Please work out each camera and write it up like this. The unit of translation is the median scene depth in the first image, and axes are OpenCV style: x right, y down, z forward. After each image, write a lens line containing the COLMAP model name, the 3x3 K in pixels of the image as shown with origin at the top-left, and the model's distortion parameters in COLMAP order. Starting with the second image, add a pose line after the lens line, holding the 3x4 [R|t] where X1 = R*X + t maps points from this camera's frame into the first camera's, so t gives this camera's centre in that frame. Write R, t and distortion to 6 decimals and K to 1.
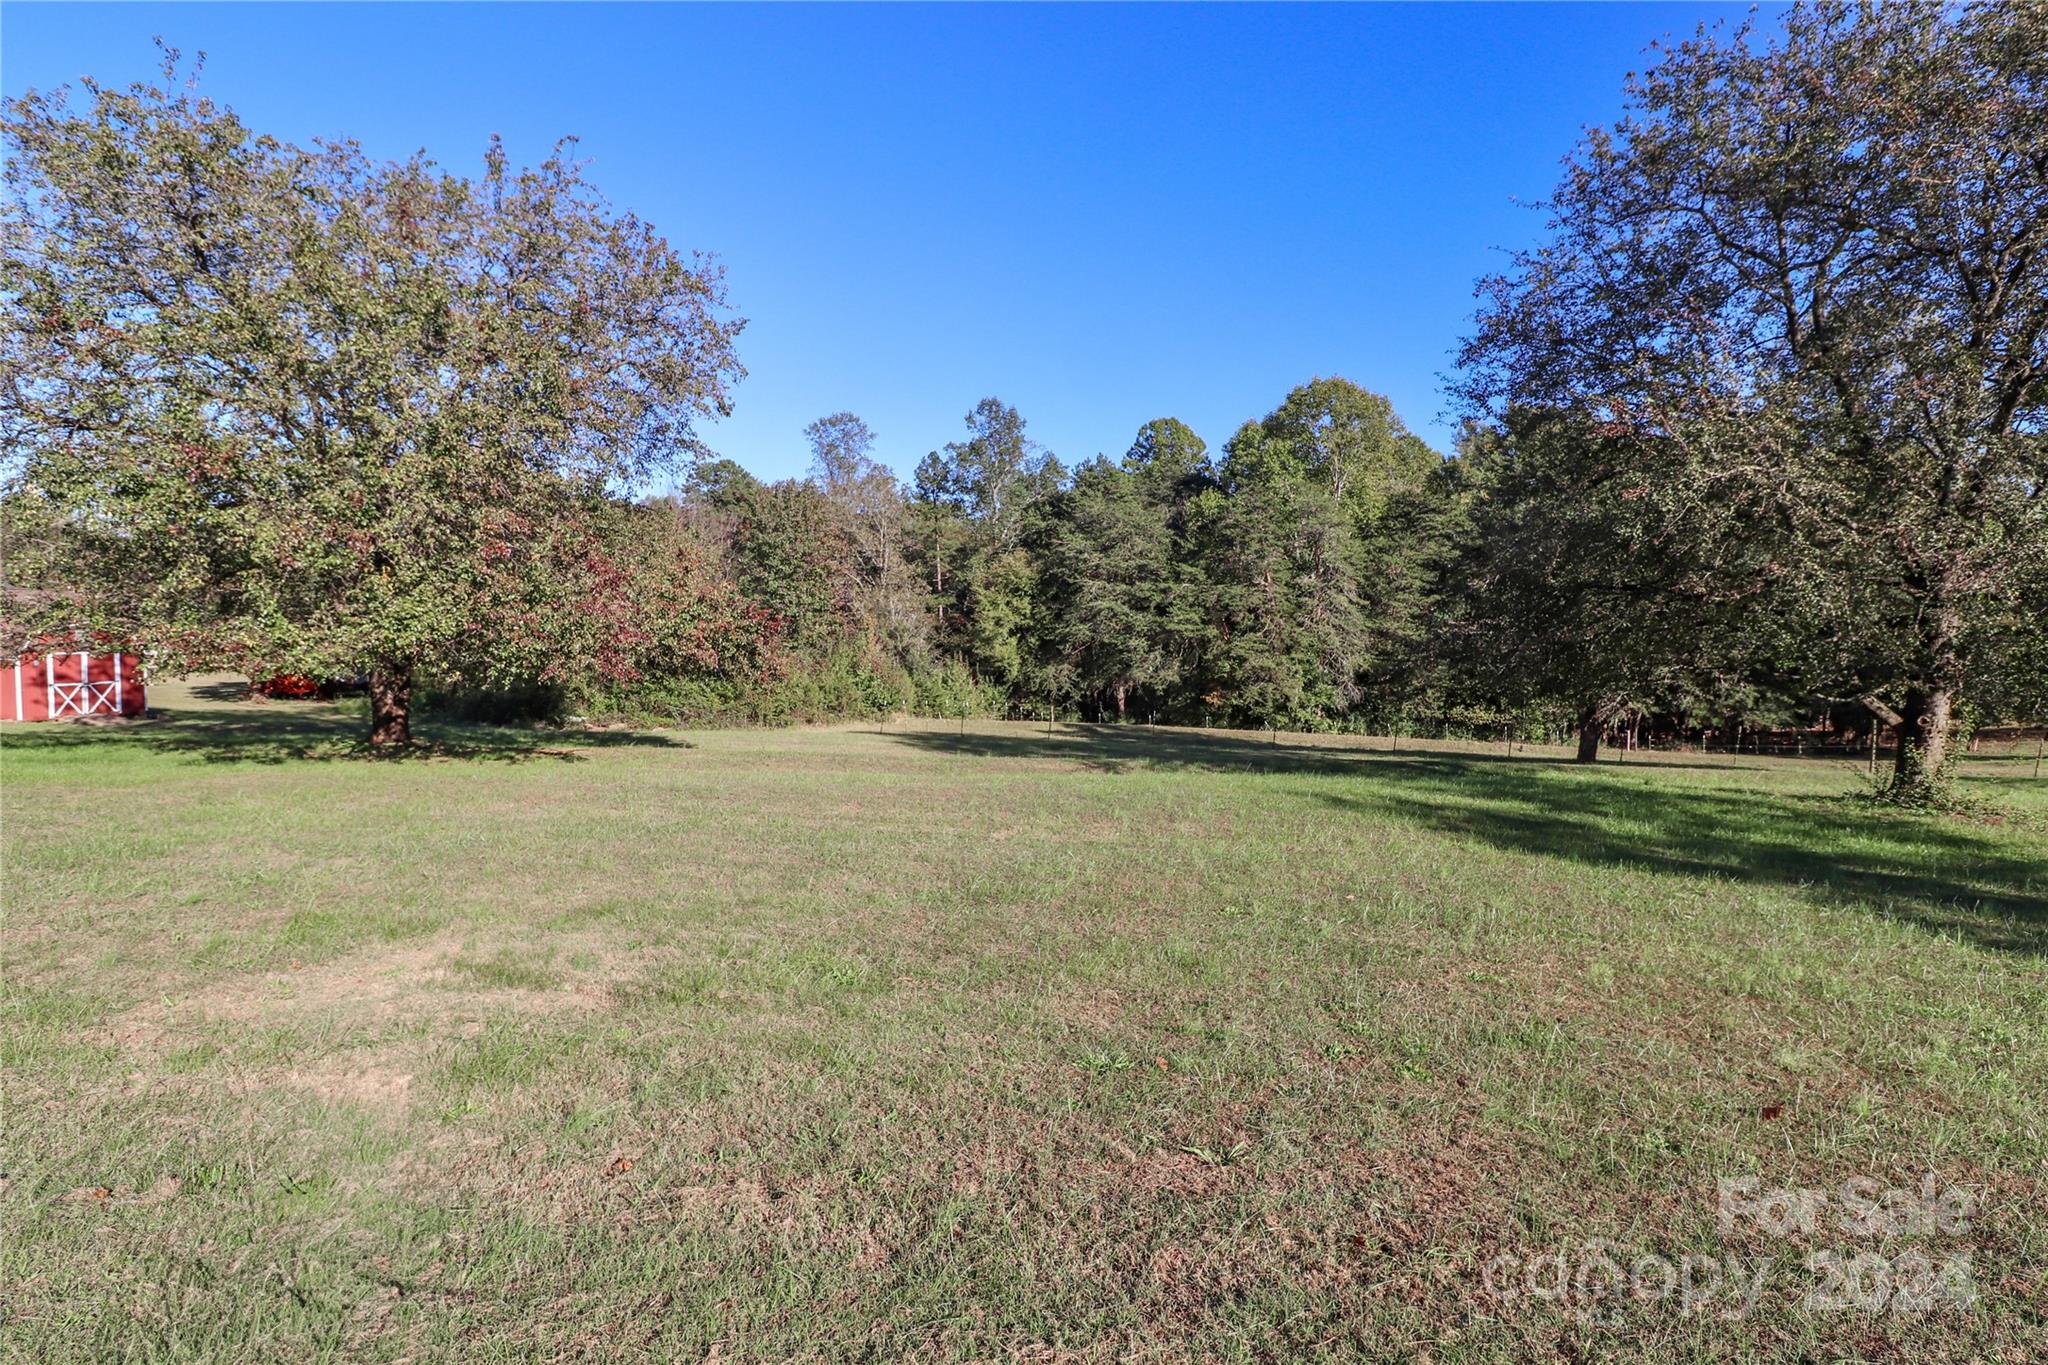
lens RADIAL K [[1013.8, 0, 1044.9], [0, 1013.8, 669.0], [0, 0, 1]] dist [0.004508, -0.014129]
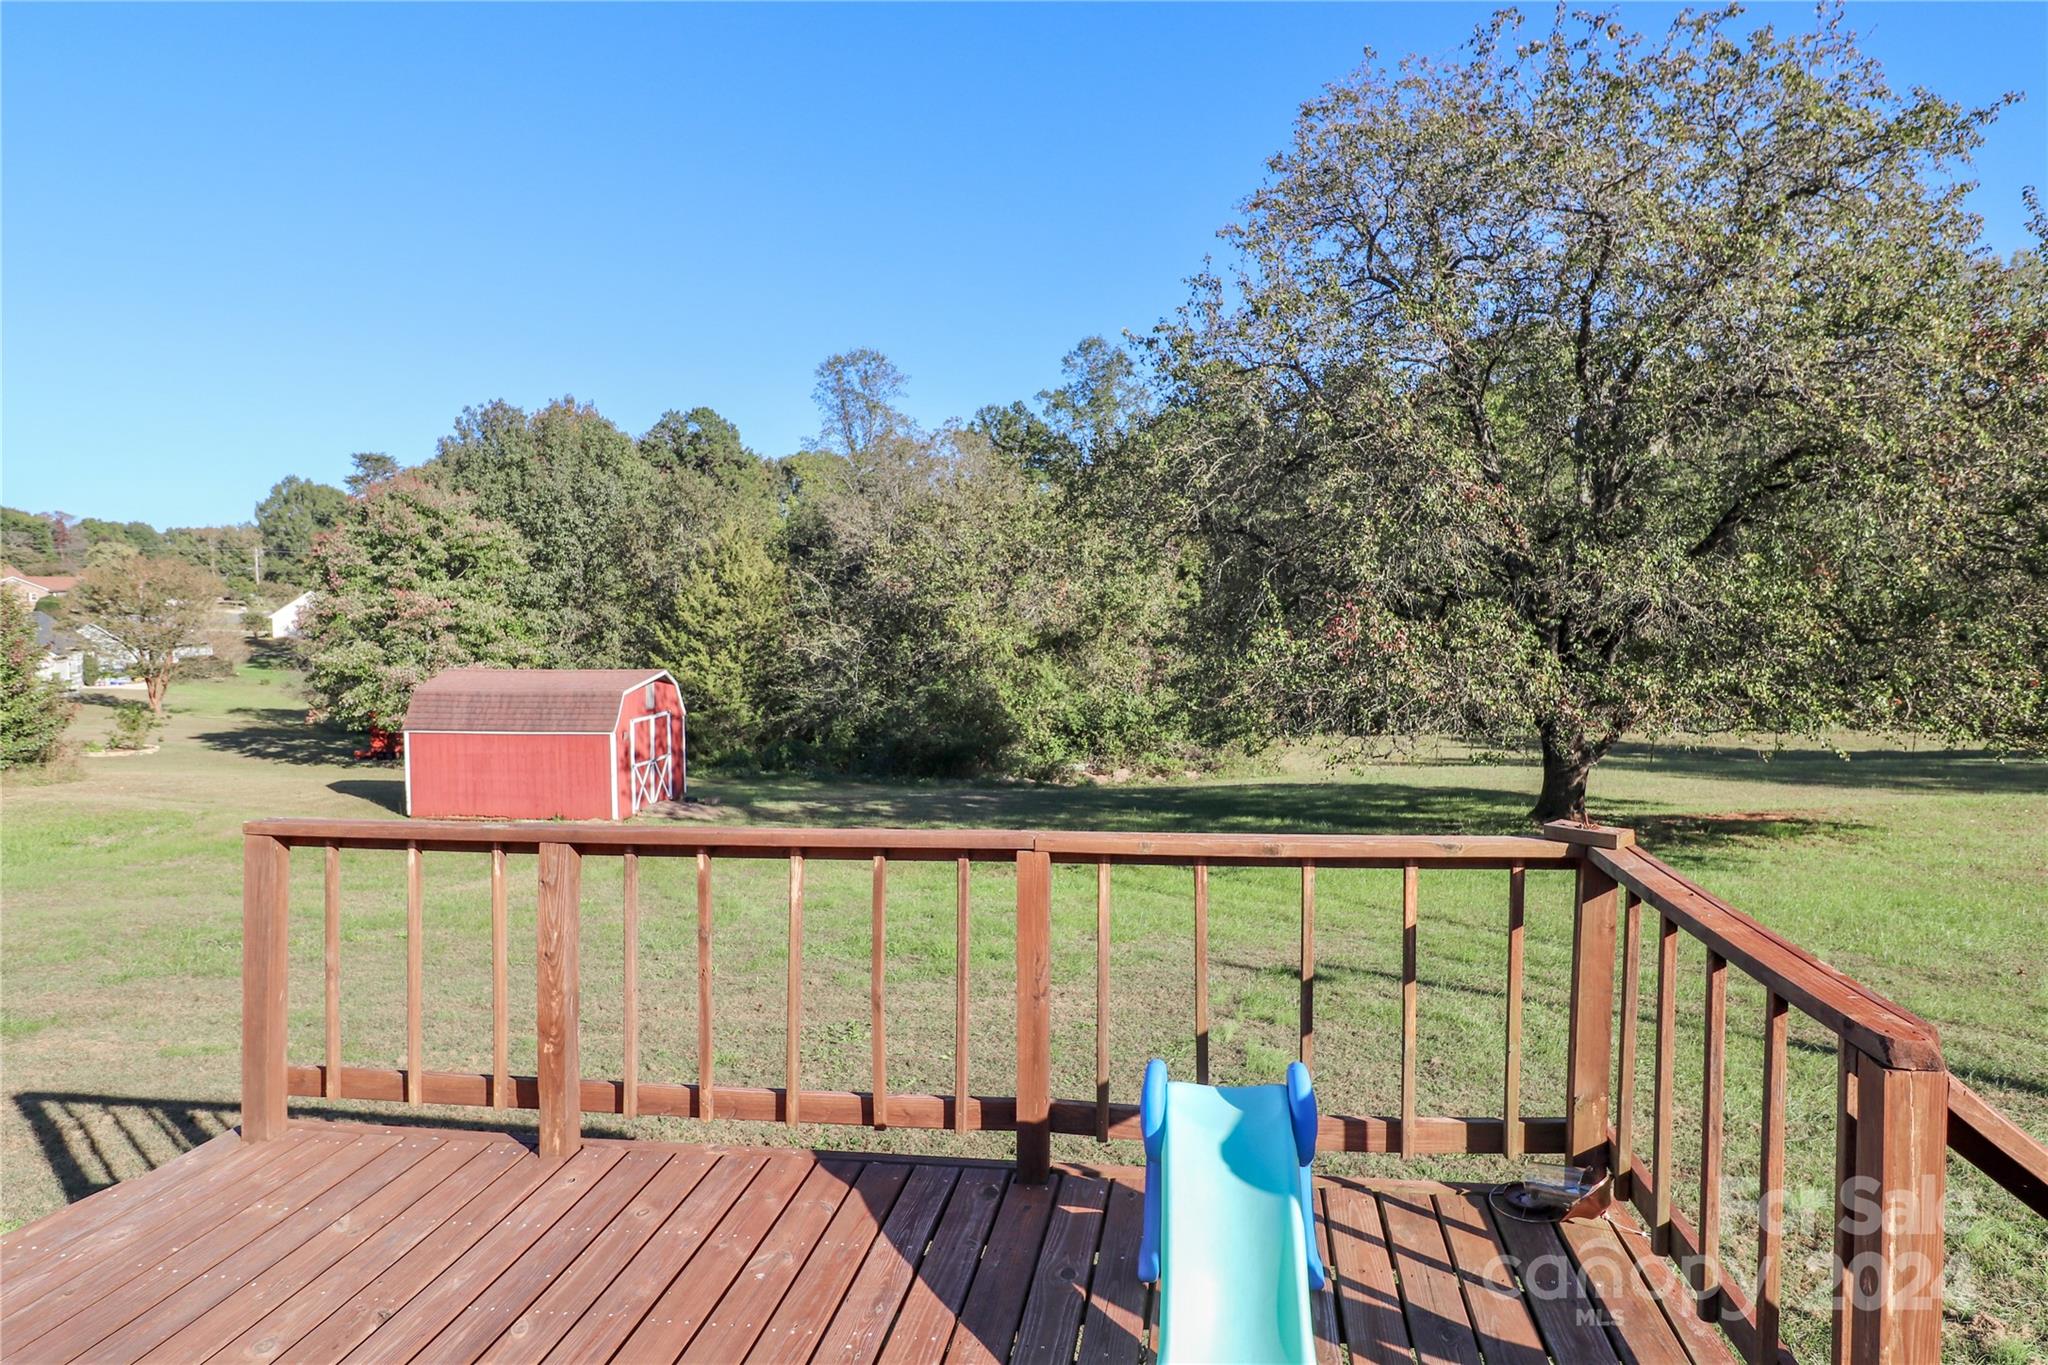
lens RADIAL K [[1251.3, 0, 1045.9], [0, 1251.3, 643.3], [0, 0, 1]] dist [0.003440, -0.000433]
pose [[0.977893, -0.036039, 0.205975, -0.373596], [0.037348, 0.999299, -0.002467, -0.023802], [-0.205741, 0.010105, 0.978554, 0.036693]]
